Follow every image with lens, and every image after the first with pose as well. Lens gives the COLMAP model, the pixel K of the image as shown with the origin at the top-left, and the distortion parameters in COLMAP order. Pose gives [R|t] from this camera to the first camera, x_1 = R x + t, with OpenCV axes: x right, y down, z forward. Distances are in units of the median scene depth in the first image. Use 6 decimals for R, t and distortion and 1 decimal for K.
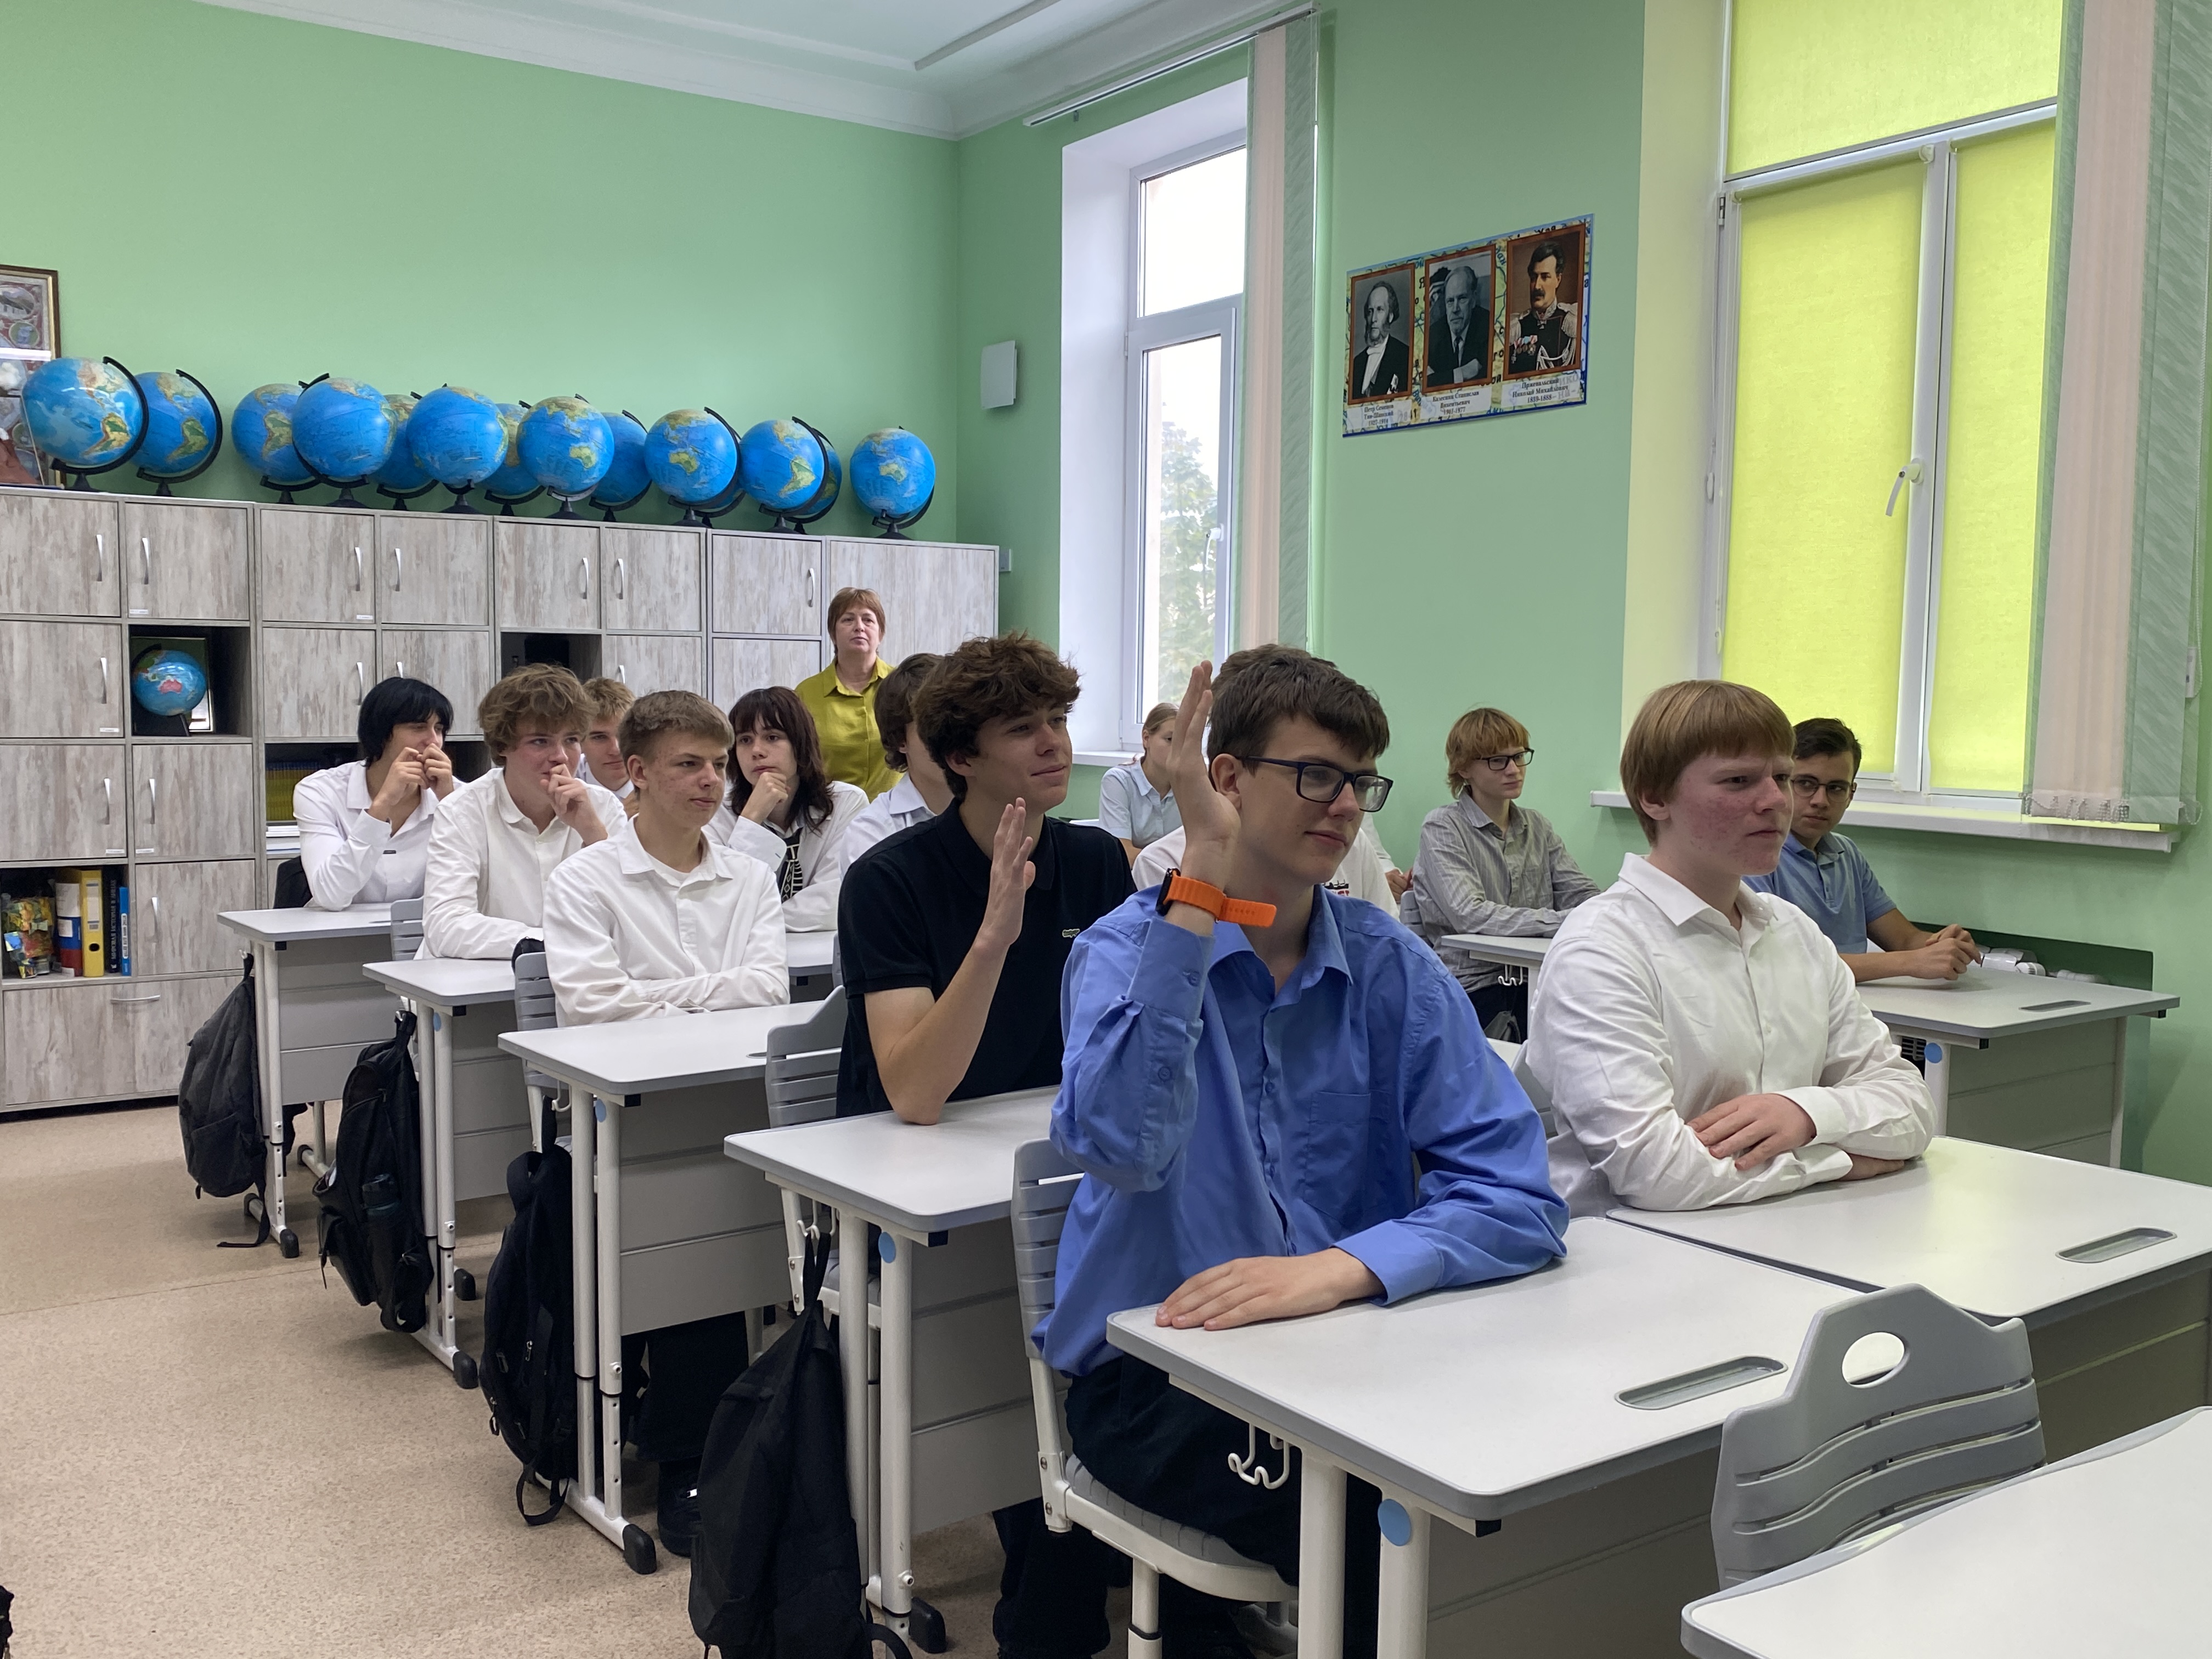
lens RADIAL K [[1991.0, 0, 1034.3], [0, 1991.0, 839.9], [0, 0, 1]] dist [0.233828, -0.633565]
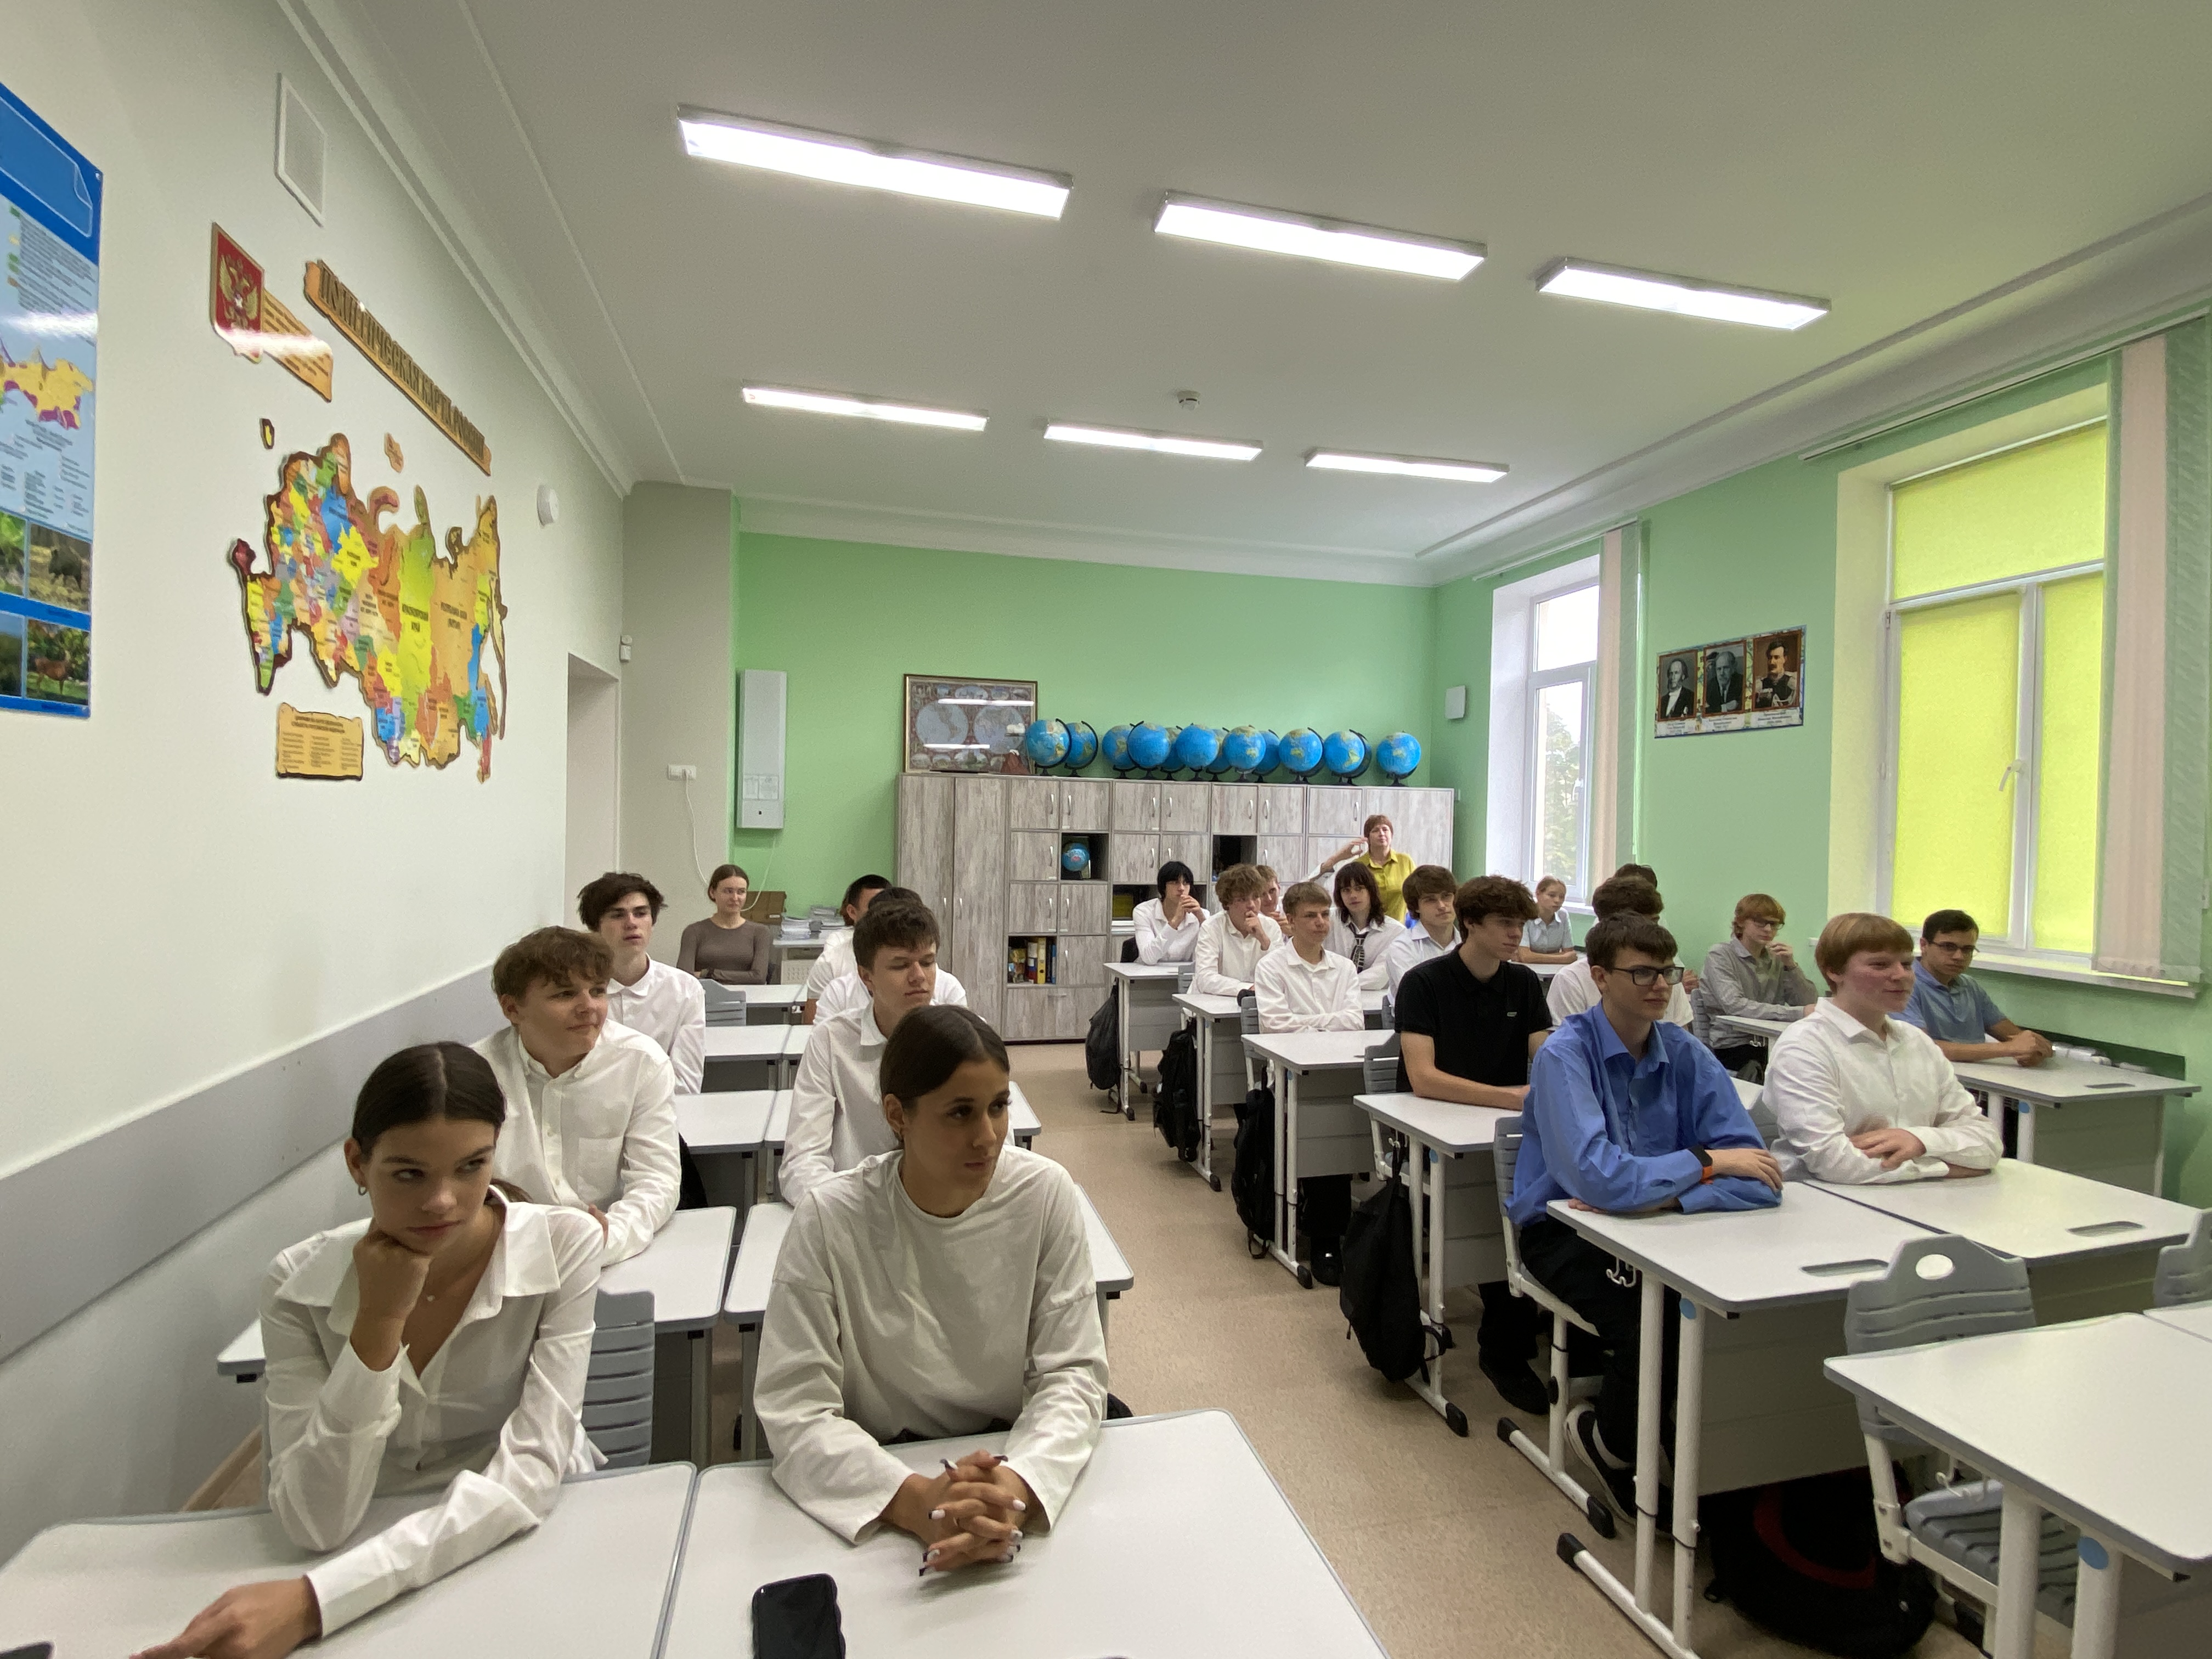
lens RADIAL K [[1024.8, 0, 1106.0], [0, 1024.8, 829.5], [0, 0, 1]] dist [0.084240, -0.087190]
pose [[0.945708, 0.016950, -0.324574, -0.022842], [-0.044801, 0.995905, -0.078528, -0.026657], [0.321914, 0.088806, 0.942595, -0.121932]]
